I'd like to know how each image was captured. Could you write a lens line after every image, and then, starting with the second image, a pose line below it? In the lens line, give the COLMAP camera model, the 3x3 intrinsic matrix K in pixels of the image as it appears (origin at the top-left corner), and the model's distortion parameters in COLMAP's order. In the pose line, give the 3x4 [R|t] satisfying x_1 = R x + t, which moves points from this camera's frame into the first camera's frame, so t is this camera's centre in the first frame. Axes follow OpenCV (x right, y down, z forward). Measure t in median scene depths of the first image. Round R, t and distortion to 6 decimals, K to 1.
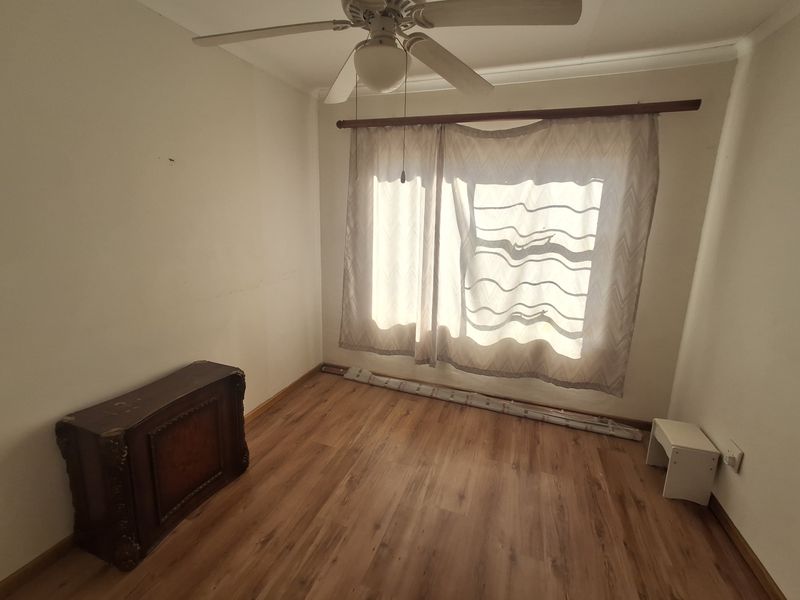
lens RADIAL K [[371.1, 0, 397.5], [0, 371.1, 297.3], [0, 0, 1]] dist [0.005357, 0.000193]
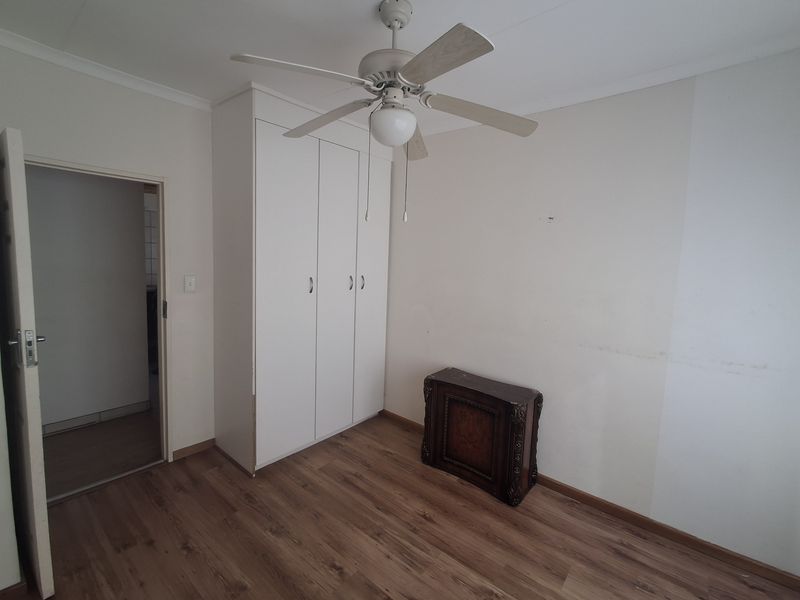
lens RADIAL K [[371.1, 0, 399.0], [0, 371.1, 298.4], [0, 0, 1]] dist [0.005357, 0.000193]
pose [[-0.349211, 0.077603, -0.933825, 0.717950], [-0.252310, 0.951972, 0.173464, -0.207248], [0.902436, 0.296189, -0.312859, 1.028565]]
